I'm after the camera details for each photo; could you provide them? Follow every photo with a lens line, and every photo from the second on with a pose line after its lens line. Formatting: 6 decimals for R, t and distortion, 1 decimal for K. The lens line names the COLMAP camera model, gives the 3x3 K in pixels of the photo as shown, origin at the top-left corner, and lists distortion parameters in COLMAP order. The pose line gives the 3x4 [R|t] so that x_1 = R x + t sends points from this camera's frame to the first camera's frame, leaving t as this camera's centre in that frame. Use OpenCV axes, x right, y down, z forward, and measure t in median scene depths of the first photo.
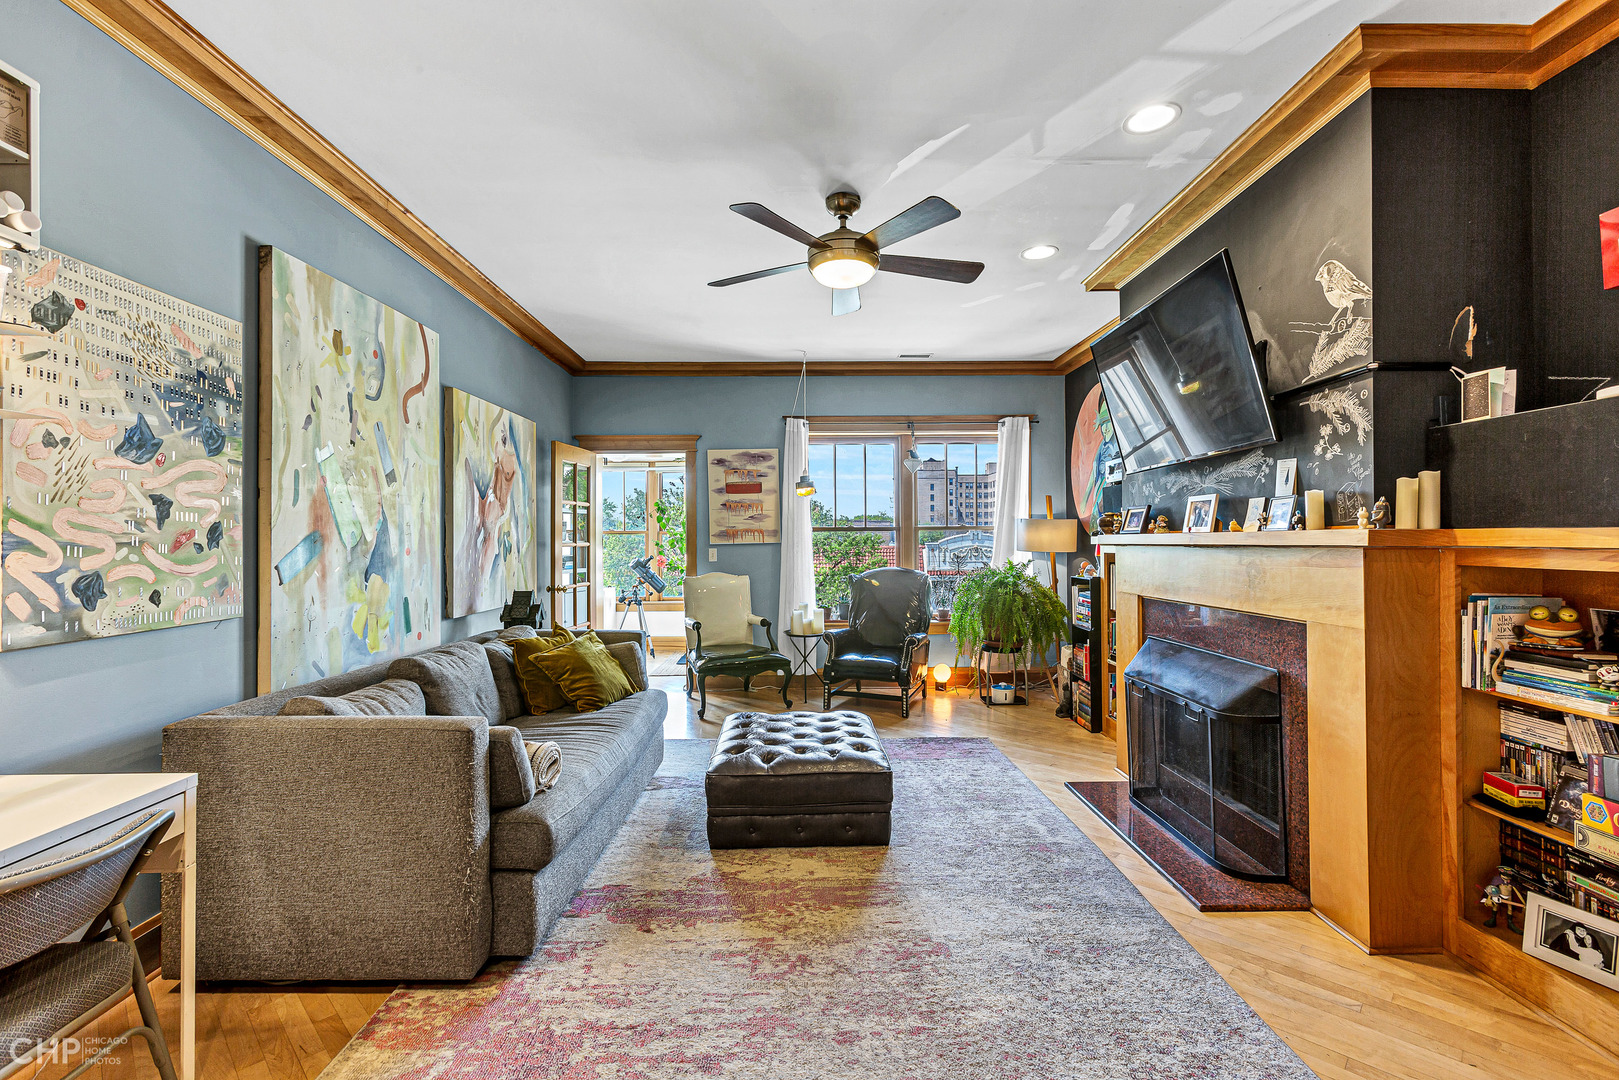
lens RADIAL K [[738.1, 0, 810.8], [0, 738.1, 536.4], [0, 0, 1]] dist [-0.004983, 0.008178]
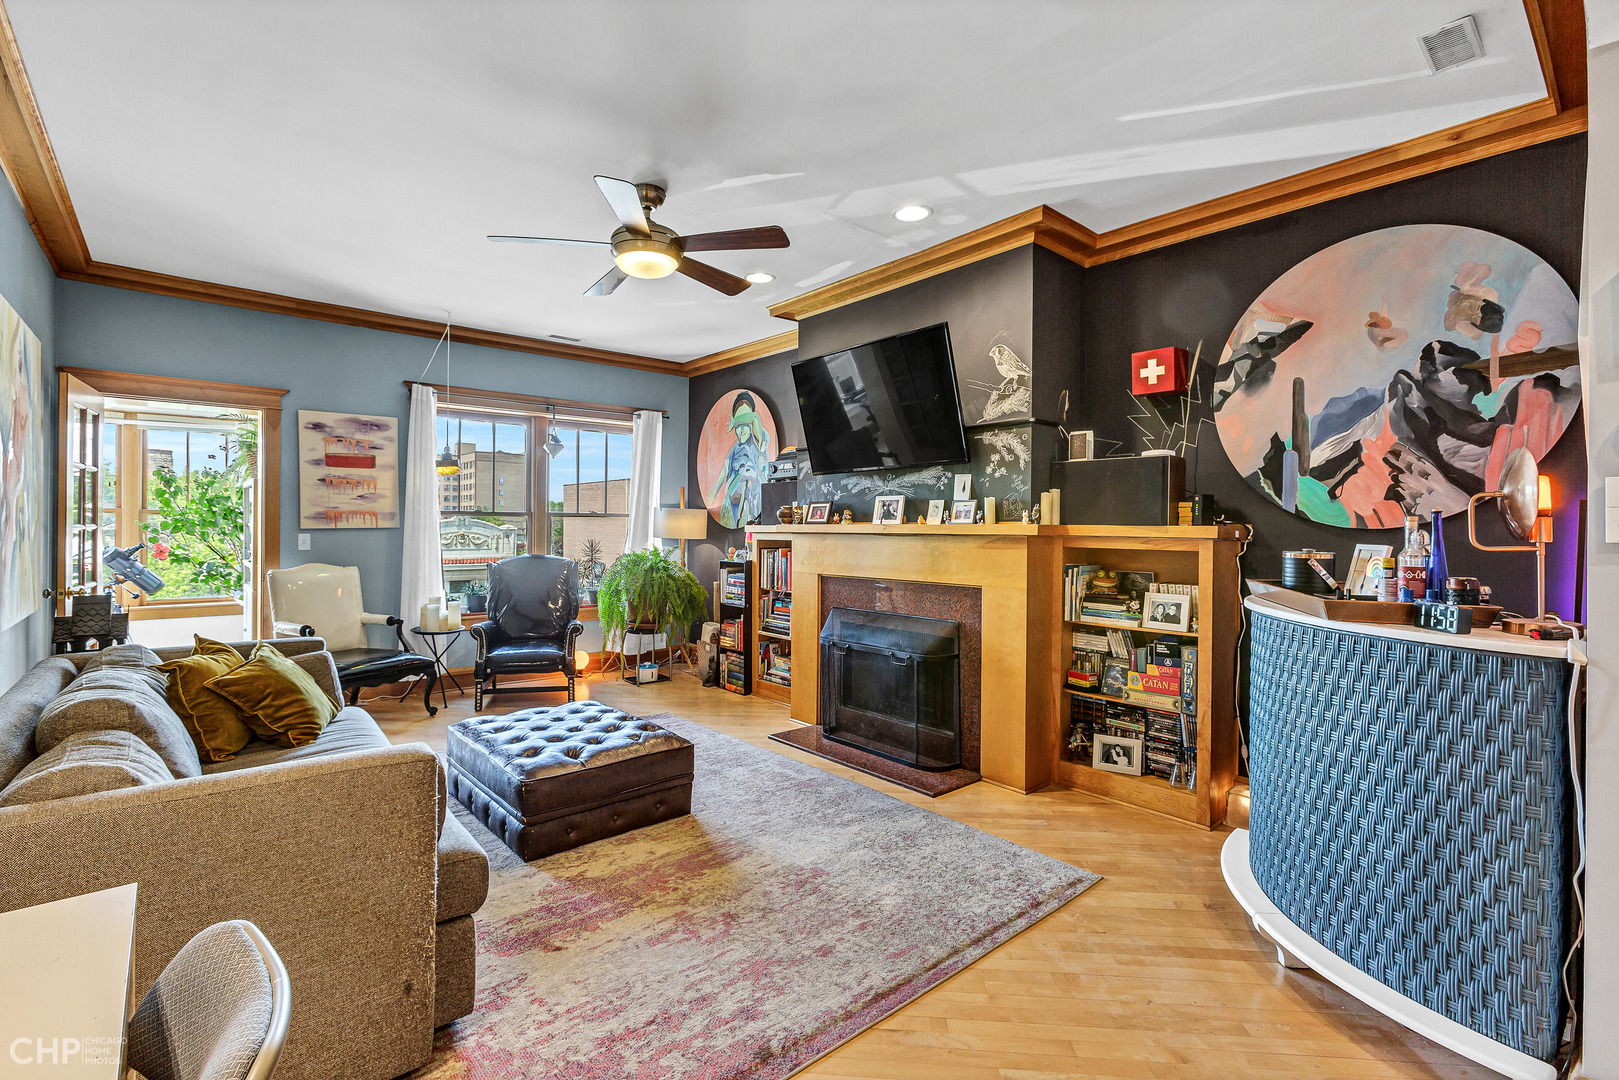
lens RADIAL K [[738.1, 0, 814.5], [0, 738.1, 533.5], [0, 0, 1]] dist [-0.004983, 0.008178]
pose [[0.765201, 0.004907, 0.643773, -0.491913], [-0.014004, 0.999861, 0.009024, 0.001423], [-0.643639, -0.015920, 0.765163, 0.080985]]
